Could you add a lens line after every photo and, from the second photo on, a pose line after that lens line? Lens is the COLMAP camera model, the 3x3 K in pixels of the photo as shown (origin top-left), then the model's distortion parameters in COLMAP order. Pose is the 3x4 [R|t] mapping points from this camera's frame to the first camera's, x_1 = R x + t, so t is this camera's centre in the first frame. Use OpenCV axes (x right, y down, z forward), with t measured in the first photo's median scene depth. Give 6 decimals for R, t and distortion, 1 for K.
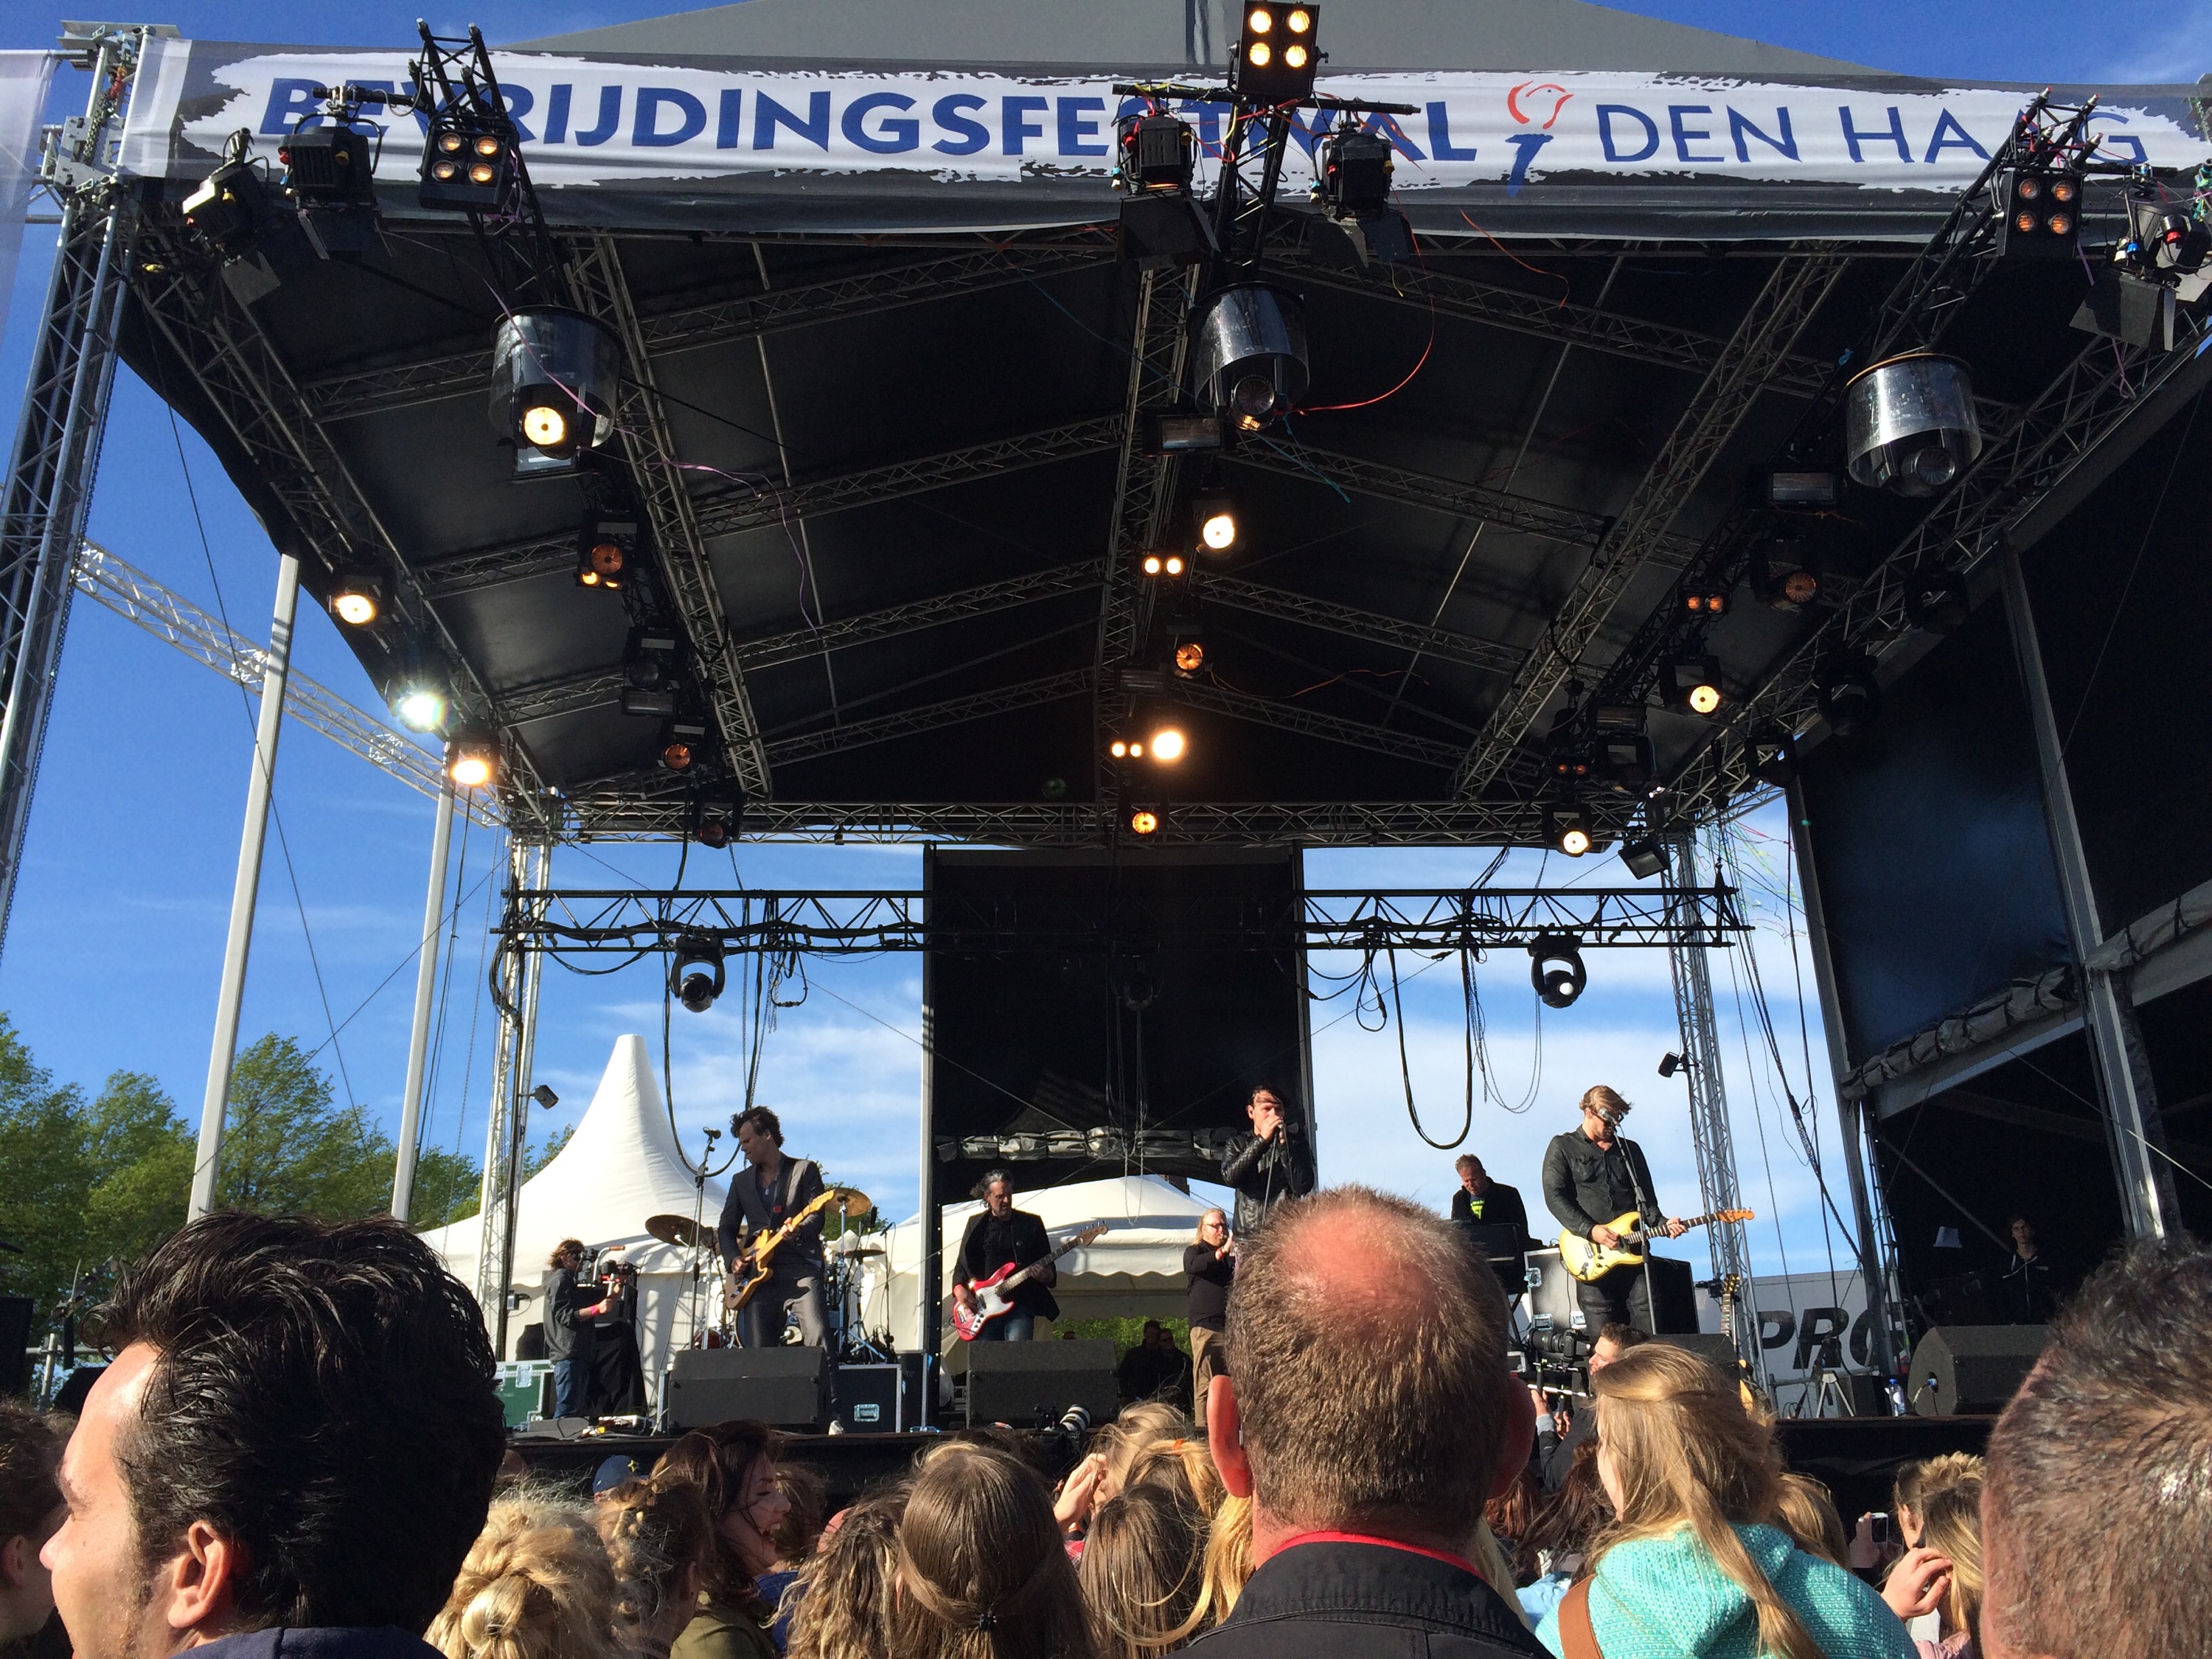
lens RADIAL K [[1855.9, 0, 1100.2], [0, 1855.9, 815.3], [0, 0, 1]] dist [0.030592, -0.046797]
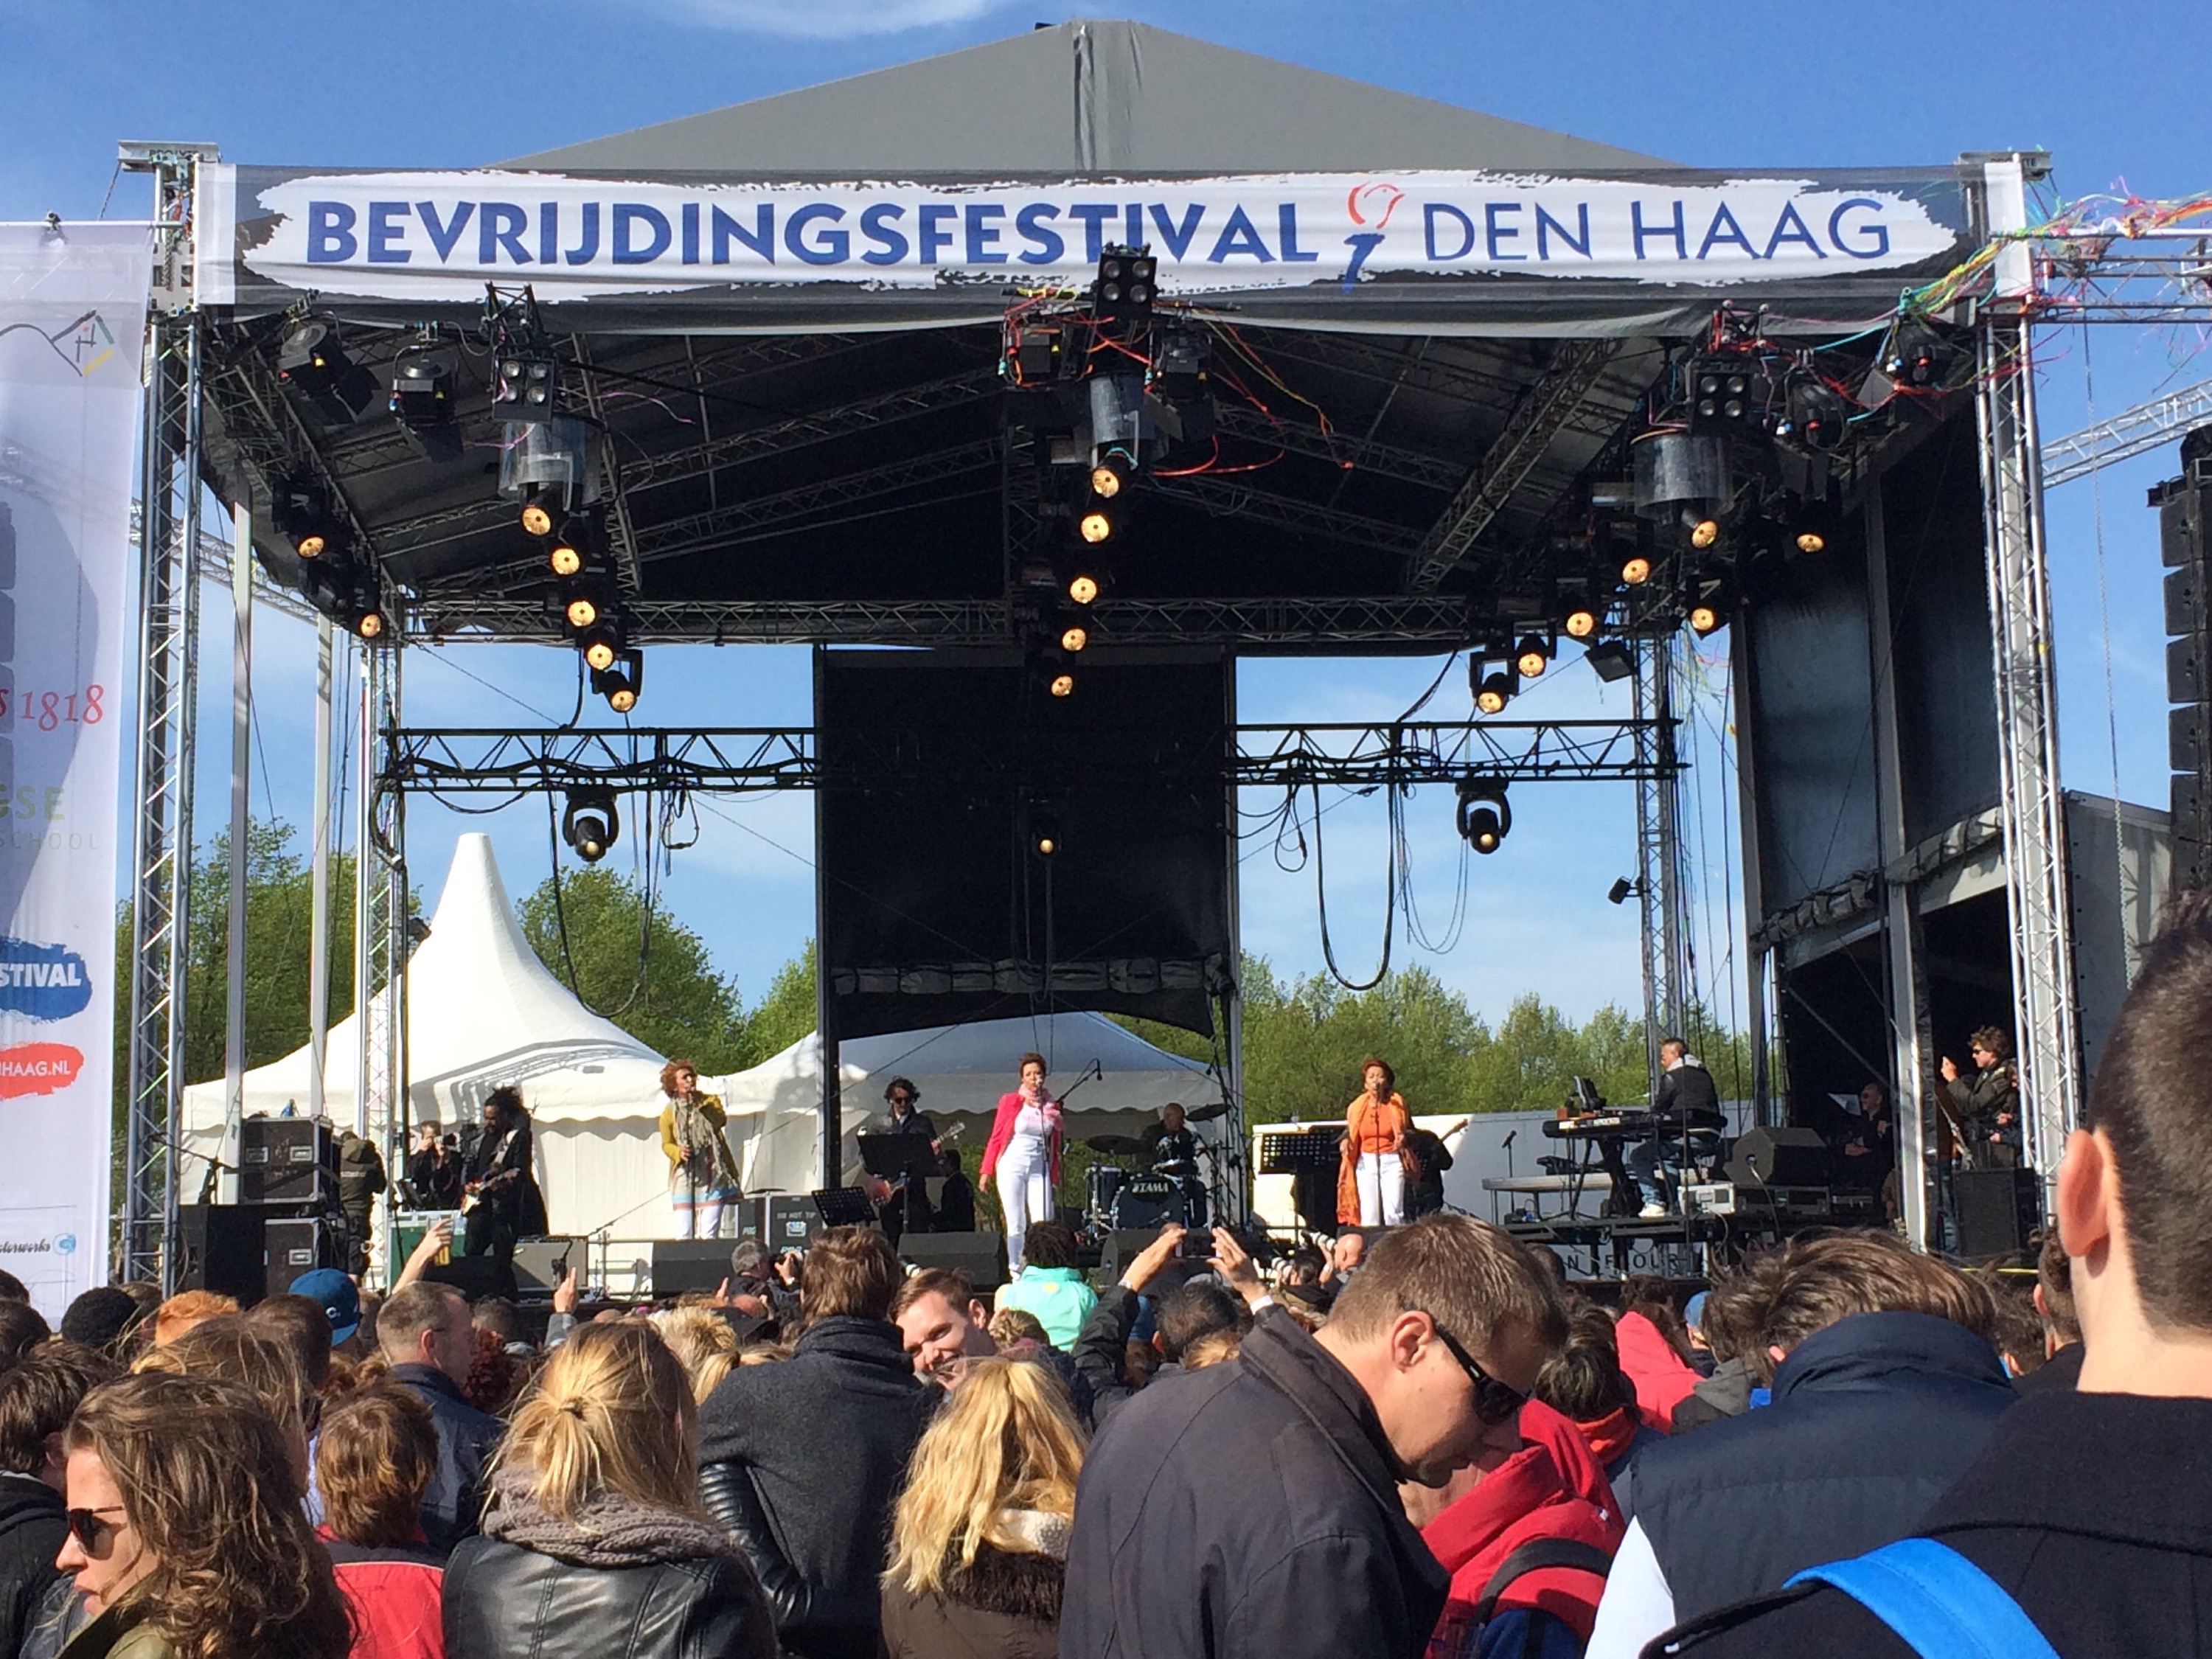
lens RADIAL K [[3369.4, 0, 1107.8], [0, 3369.4, 833.2], [0, 0, 1]] dist [0.003733, 0.000000]
pose [[0.999696, 0.000767, 0.024645, 0.014730], [-0.005665, 0.979917, 0.199323, -0.416305], [-0.023998, -0.199402, 0.979624, -1.162749]]
